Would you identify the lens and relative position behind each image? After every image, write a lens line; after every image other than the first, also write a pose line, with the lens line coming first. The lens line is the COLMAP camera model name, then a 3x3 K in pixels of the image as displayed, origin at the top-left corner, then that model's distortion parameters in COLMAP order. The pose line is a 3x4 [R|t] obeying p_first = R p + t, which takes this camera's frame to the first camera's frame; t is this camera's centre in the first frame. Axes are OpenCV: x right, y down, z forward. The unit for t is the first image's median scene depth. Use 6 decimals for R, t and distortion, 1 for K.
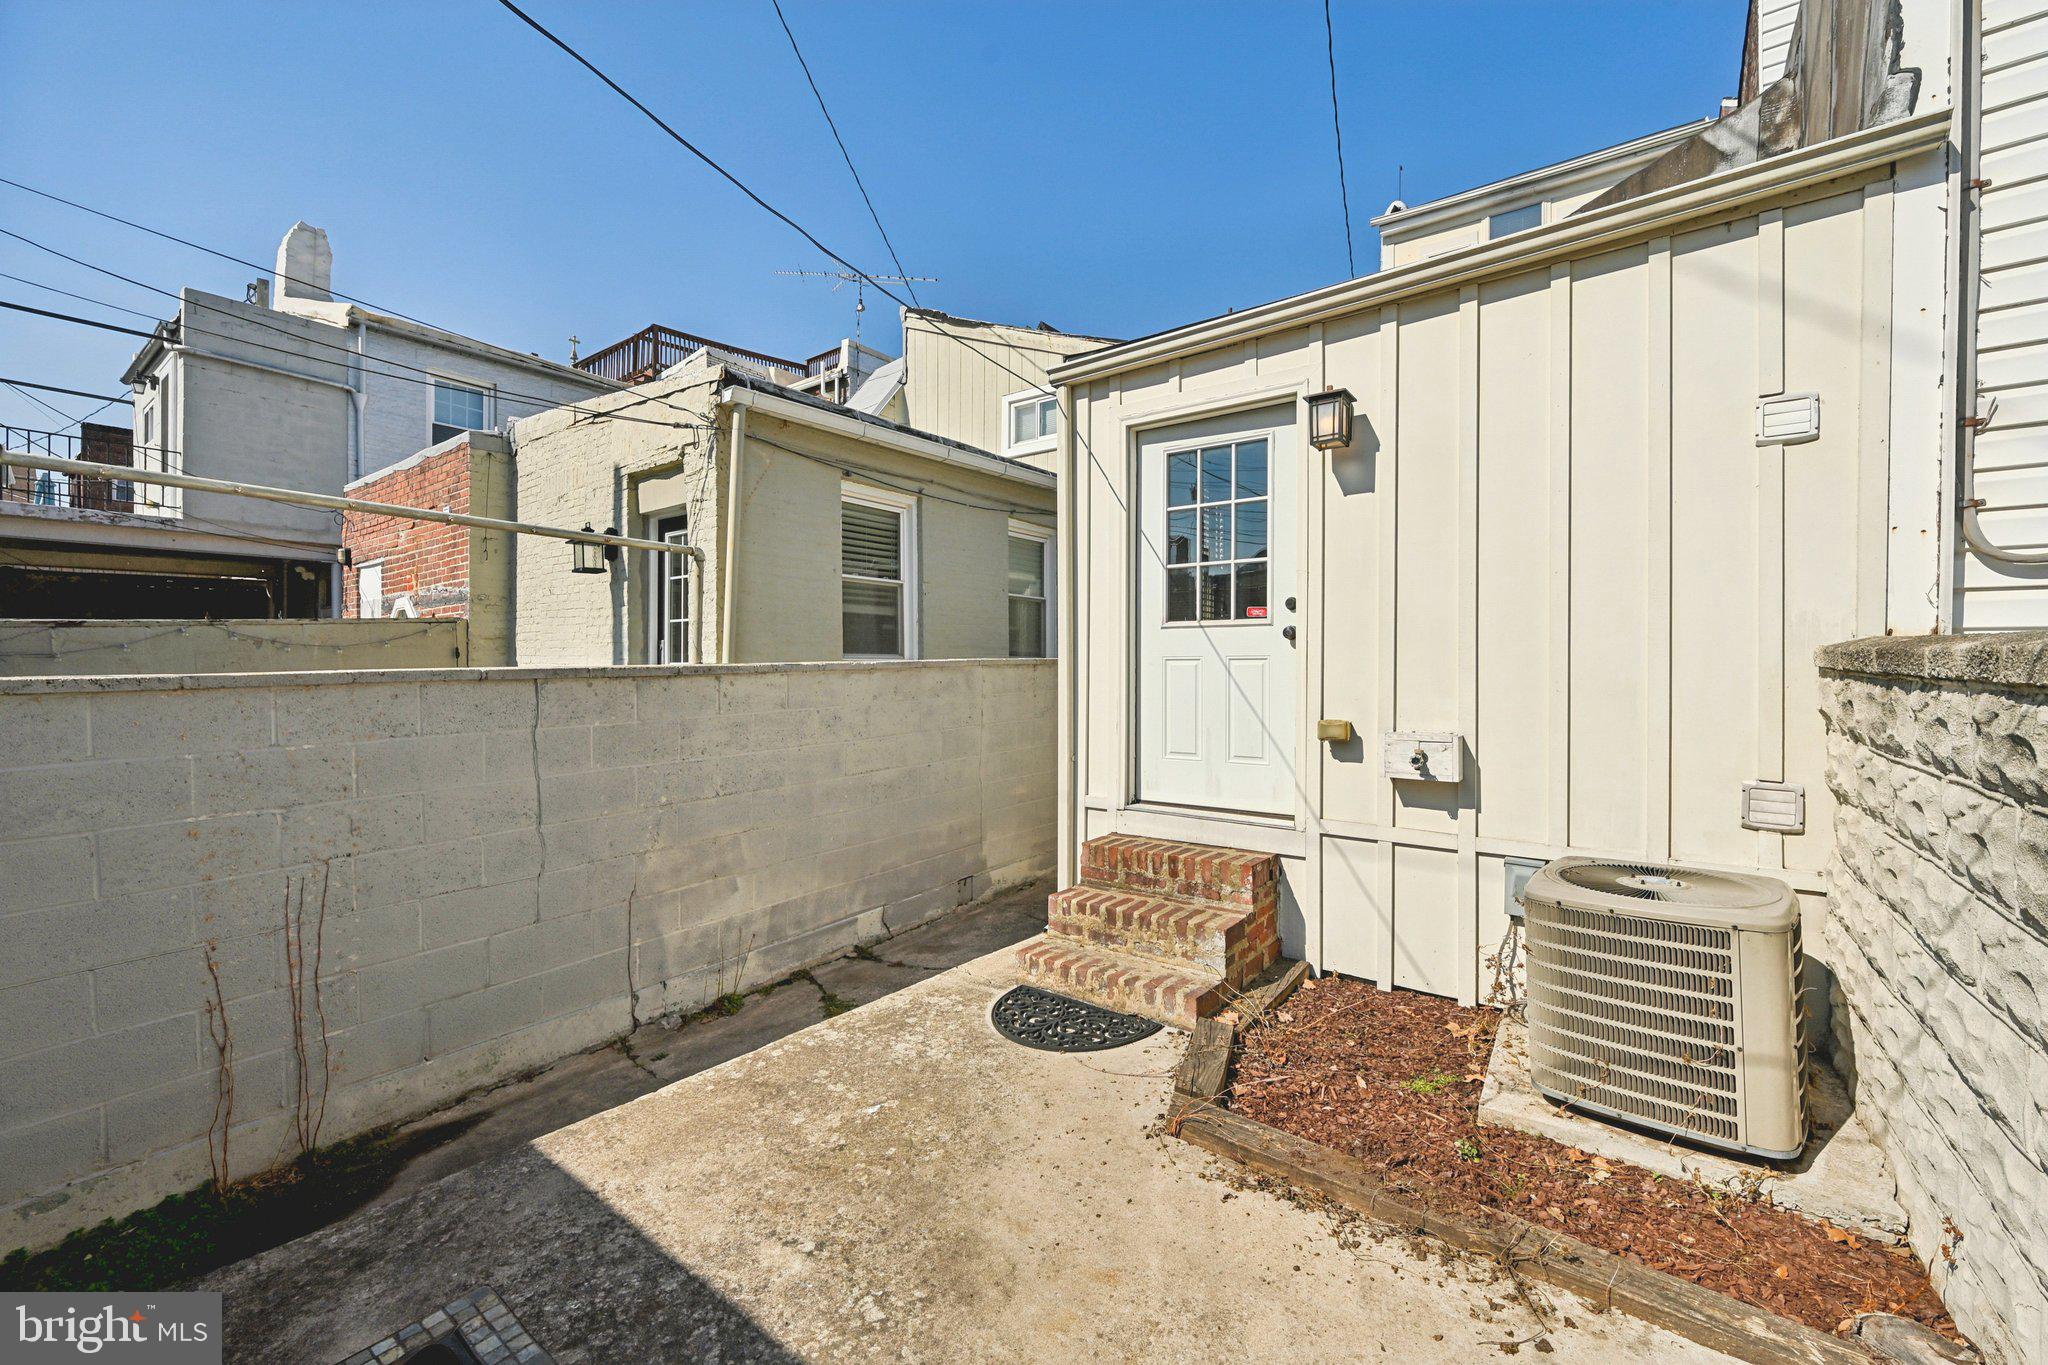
lens RADIAL K [[812.7, 0, 1029.9], [0, 812.7, 678.4], [0, 0, 1]] dist [-0.002106, 0.000093]
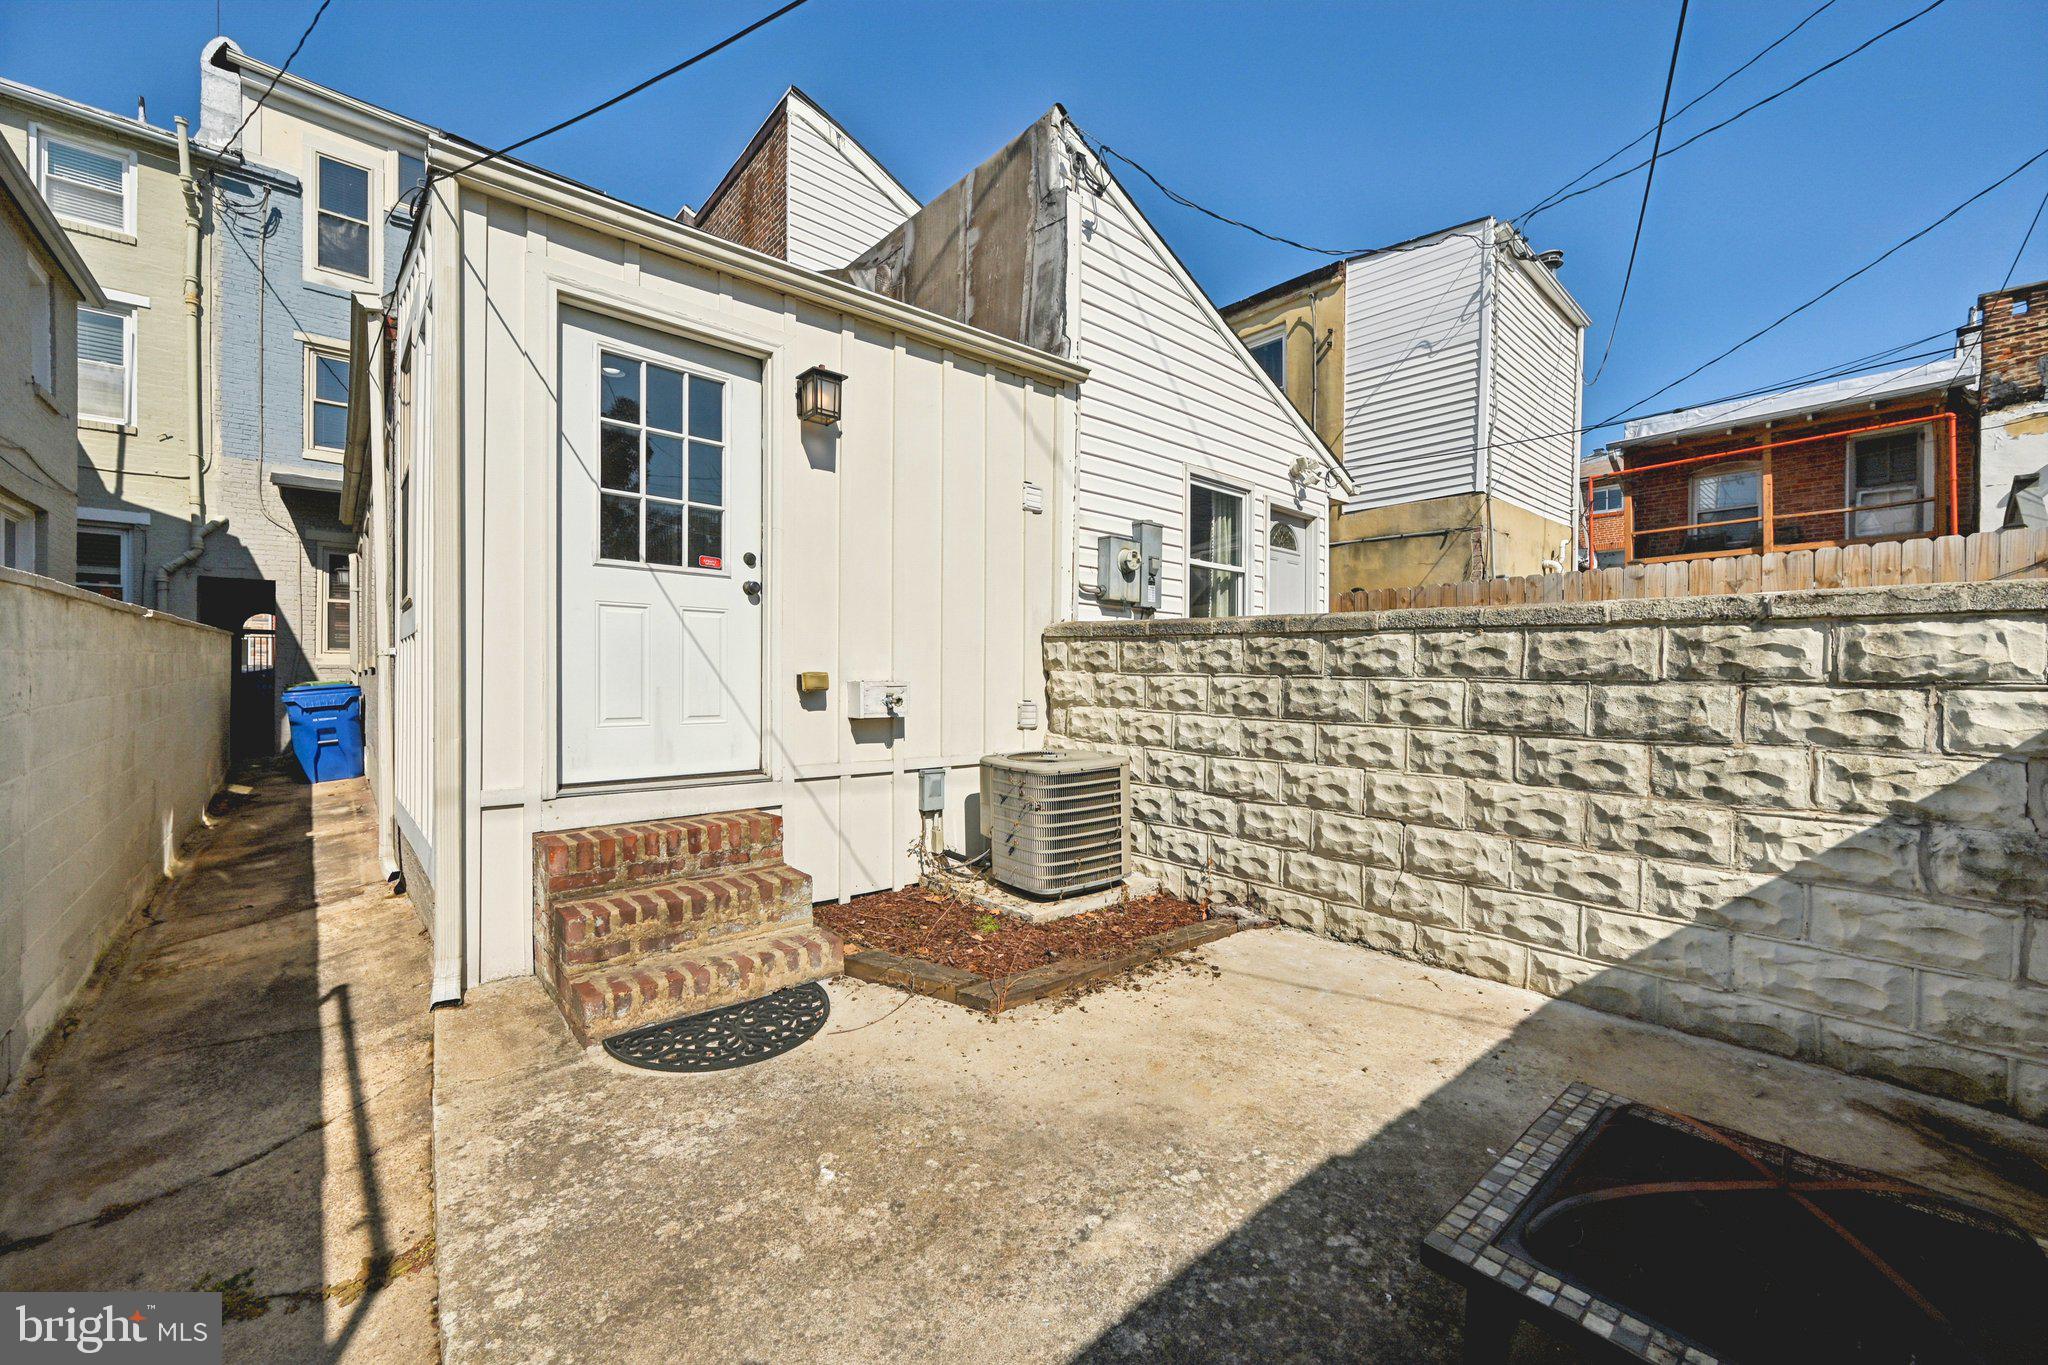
lens RADIAL K [[805.7, 0, 1033.9], [0, 805.7, 692.0], [0, 0, 1]] dist [-0.001846, 0.000302]
pose [[0.197376, -0.014003, 0.980228, -0.635065], [0.004710, 0.999900, 0.013336, 0.065666], [-0.980317, 0.001984, 0.197422, 0.499779]]
